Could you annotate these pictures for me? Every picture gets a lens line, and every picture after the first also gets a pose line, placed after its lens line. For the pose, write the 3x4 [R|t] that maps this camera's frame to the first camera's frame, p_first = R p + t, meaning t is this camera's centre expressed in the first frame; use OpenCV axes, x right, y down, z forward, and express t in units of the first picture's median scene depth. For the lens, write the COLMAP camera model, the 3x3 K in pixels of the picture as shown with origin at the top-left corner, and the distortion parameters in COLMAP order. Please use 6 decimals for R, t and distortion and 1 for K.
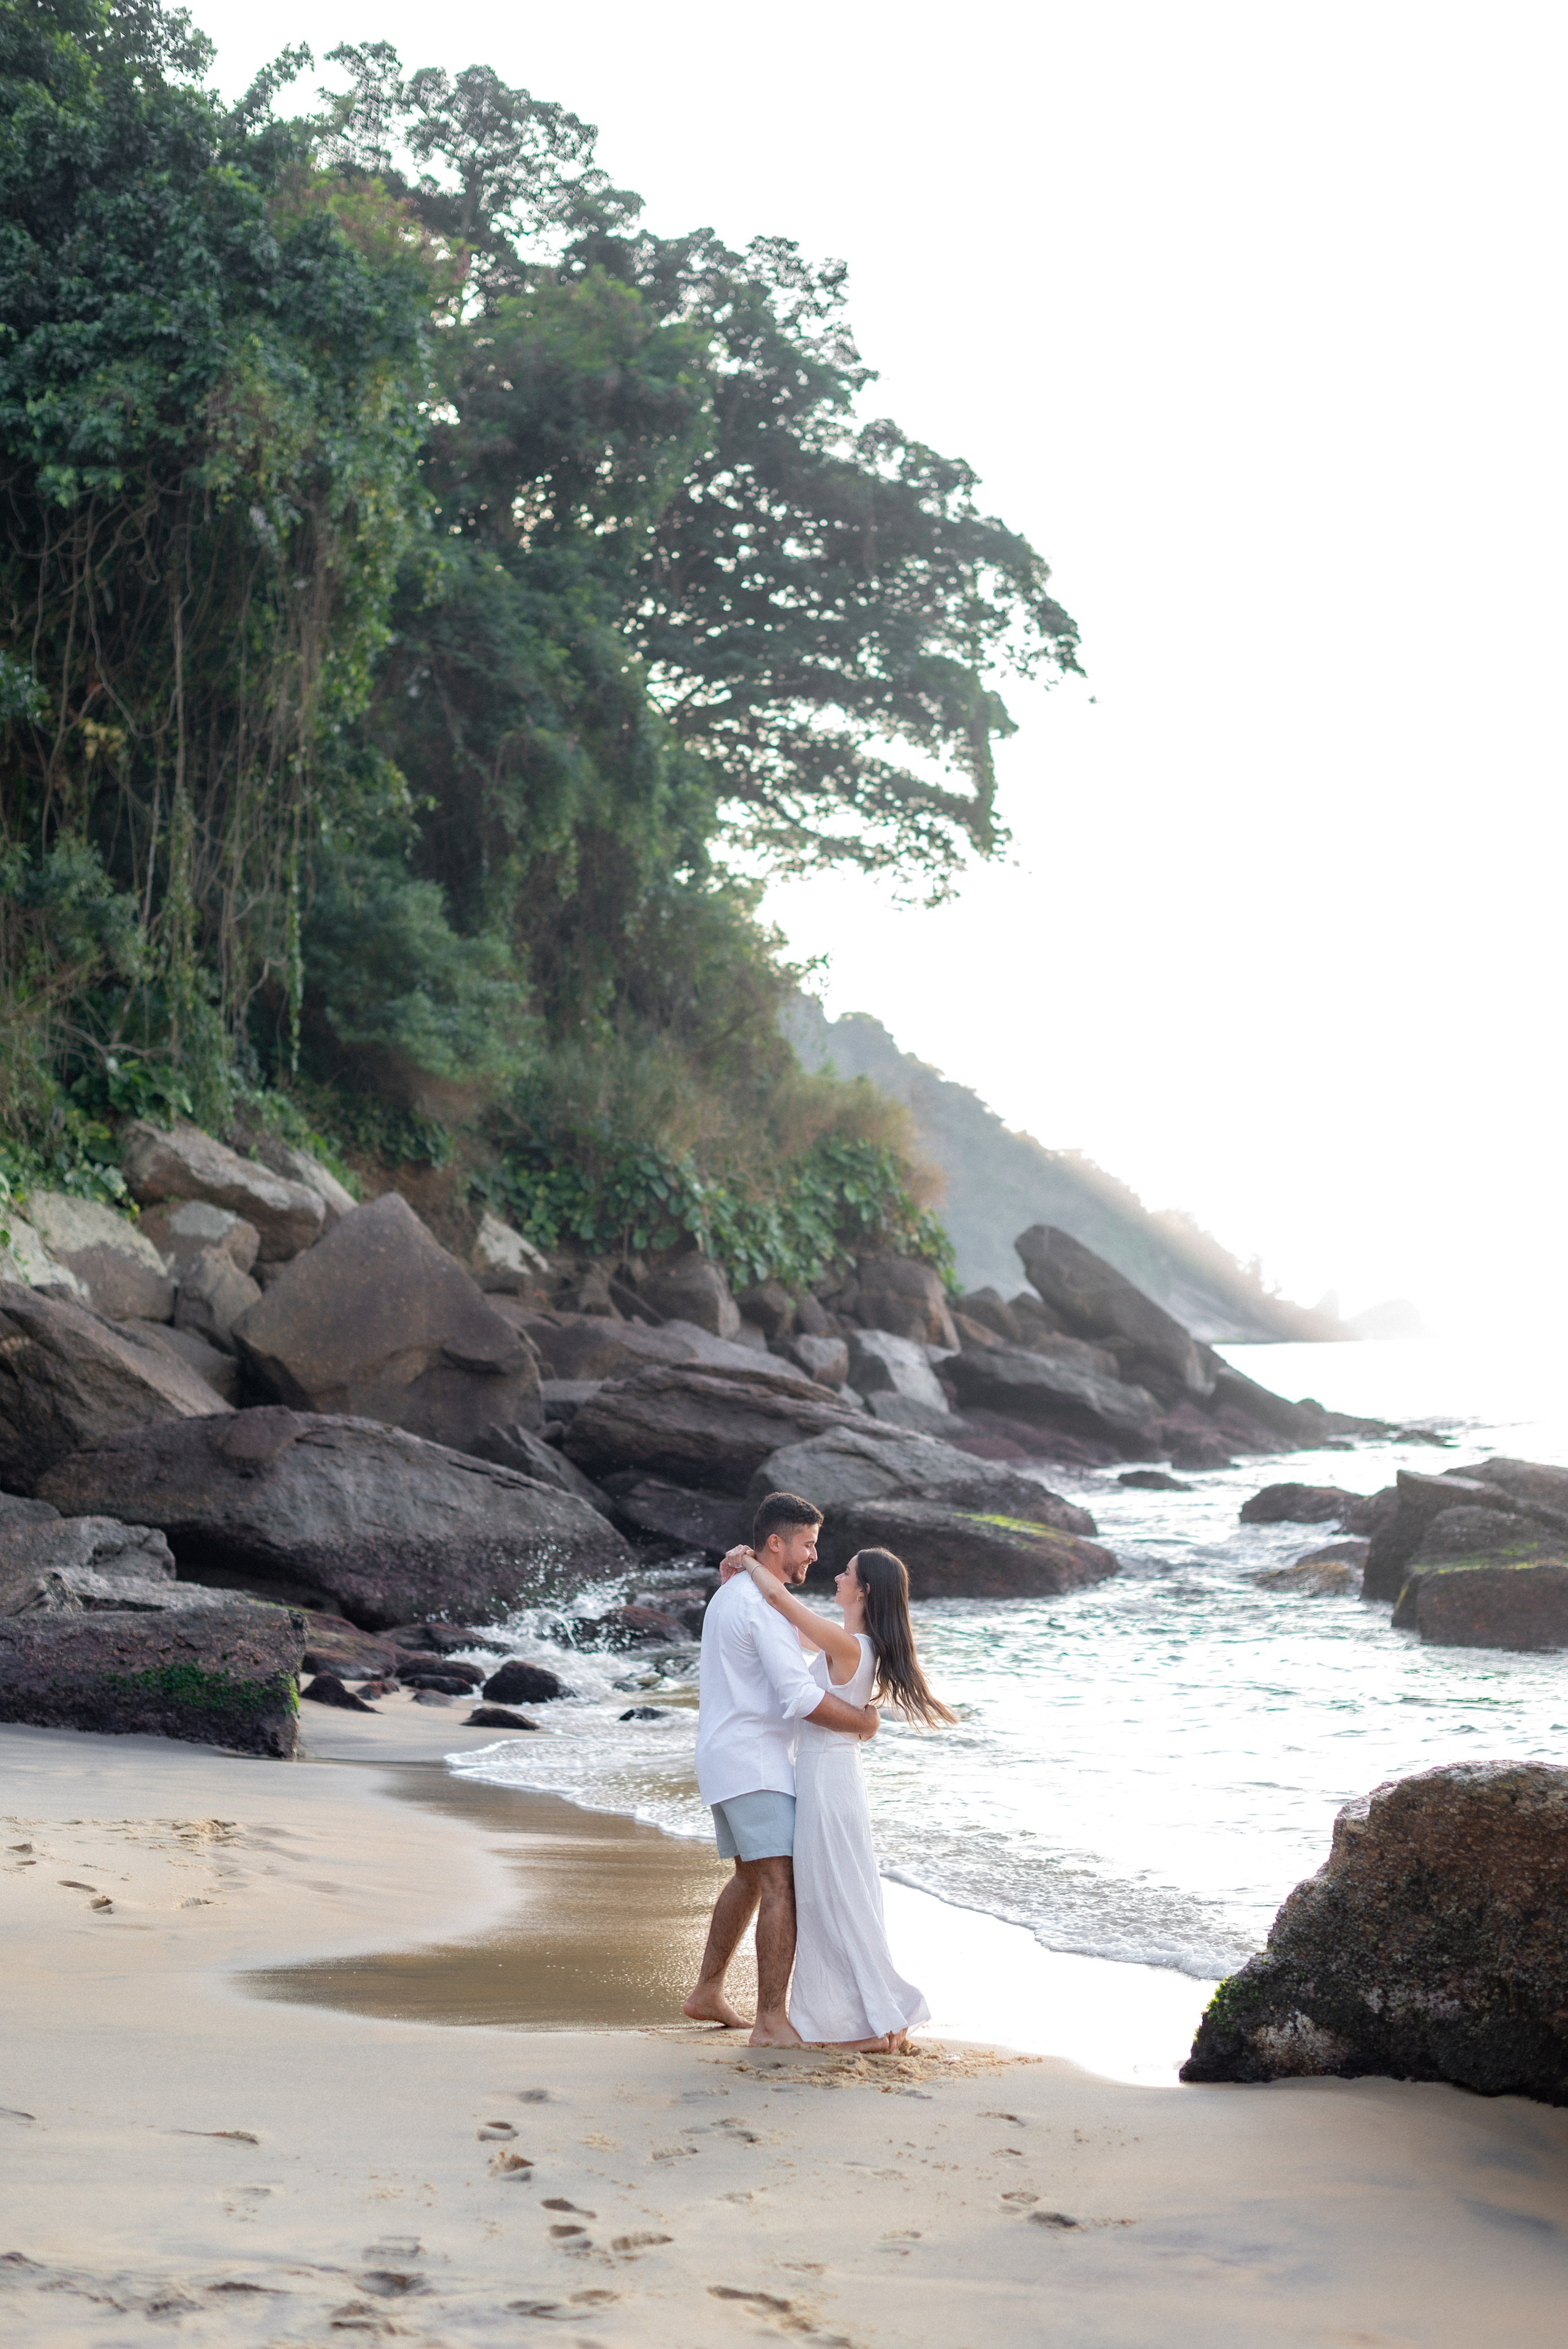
lens RADIAL K [[3270.6, 0, 780.6], [0, 3270.6, 1185.2], [0, 0, 1]] dist [0.002076, -0.045837]
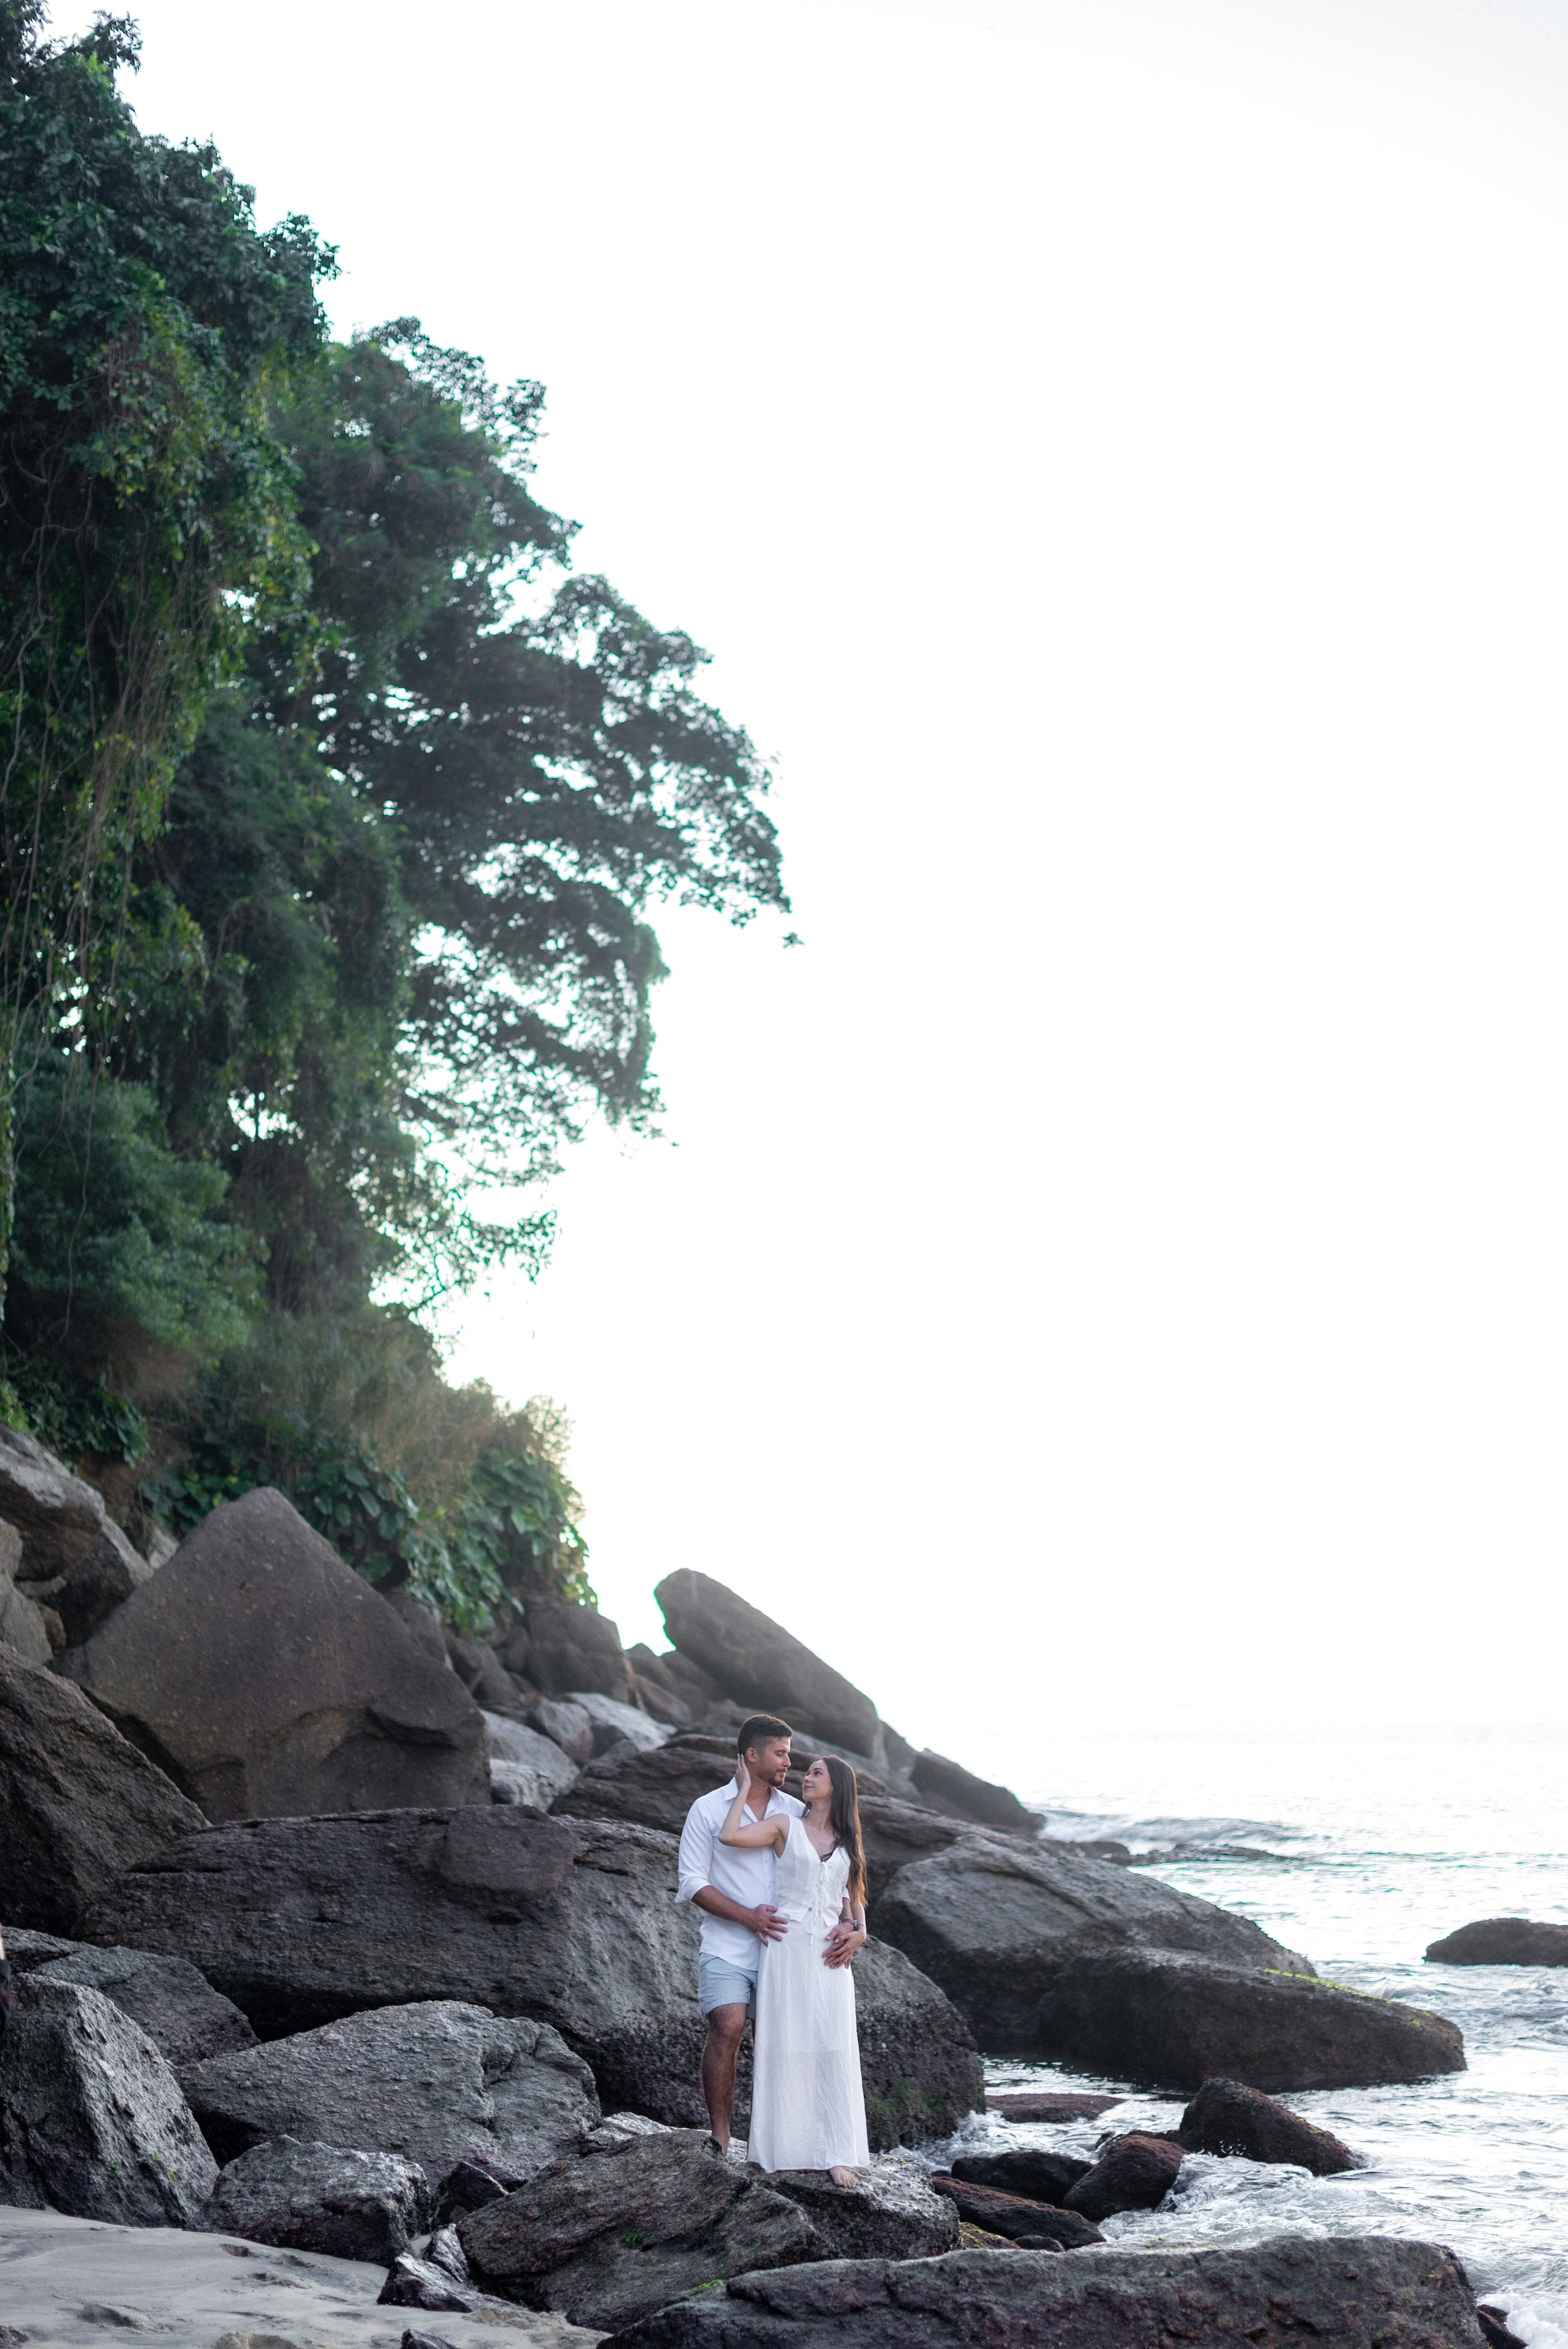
lens RADIAL K [[3631.2, 0, 810.0], [0, 3631.2, 1280.9], [0, 0, 1]] dist [0.018832, -0.087648]
pose [[0.978448, 0.048023, 0.200831, -0.118314], [-0.034066, 0.996795, -0.072383, 0.007745], [-0.203663, 0.063981, 0.976948, 0.146210]]
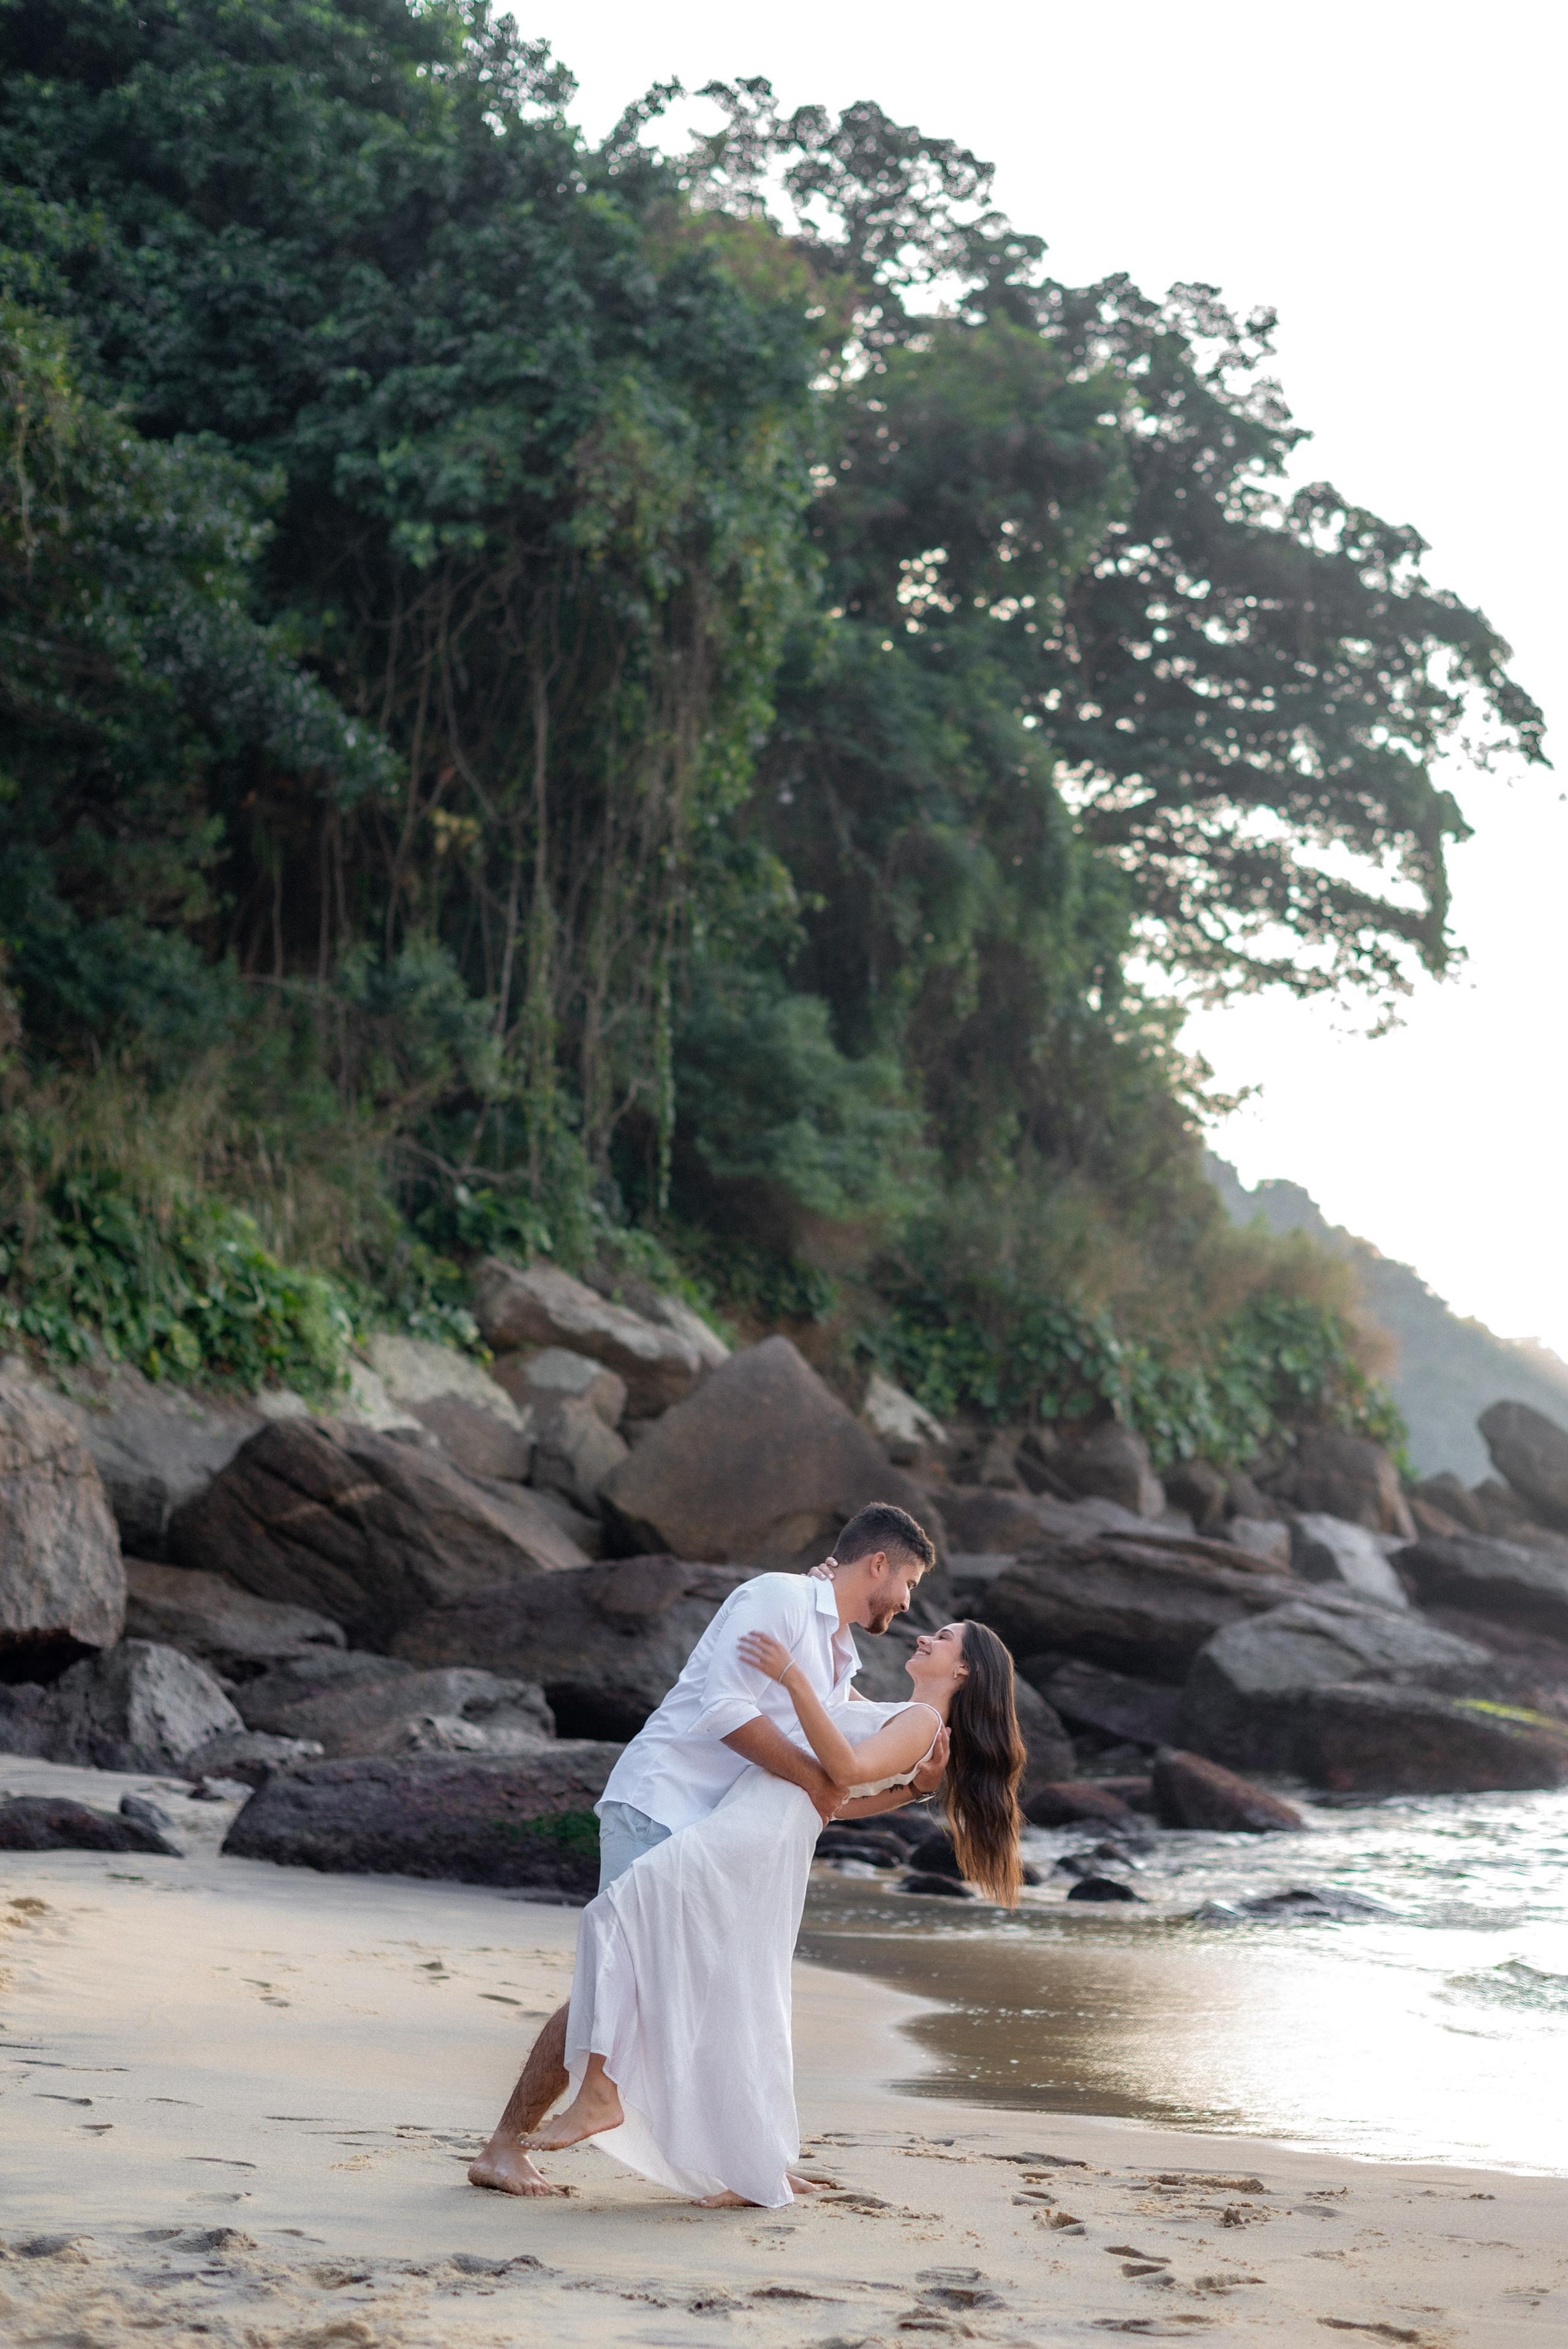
lens RADIAL K [[3743.2, 0, 911.8], [0, 3743.2, 1119.8], [0, 0, 1]] dist [0.001555, 0.018638]
pose [[0.997255, -0.003971, -0.073938, -0.005942], [-0.001128, 0.997630, -0.068794, 0.009660], [0.074036, 0.068689, 0.994887, -0.001680]]
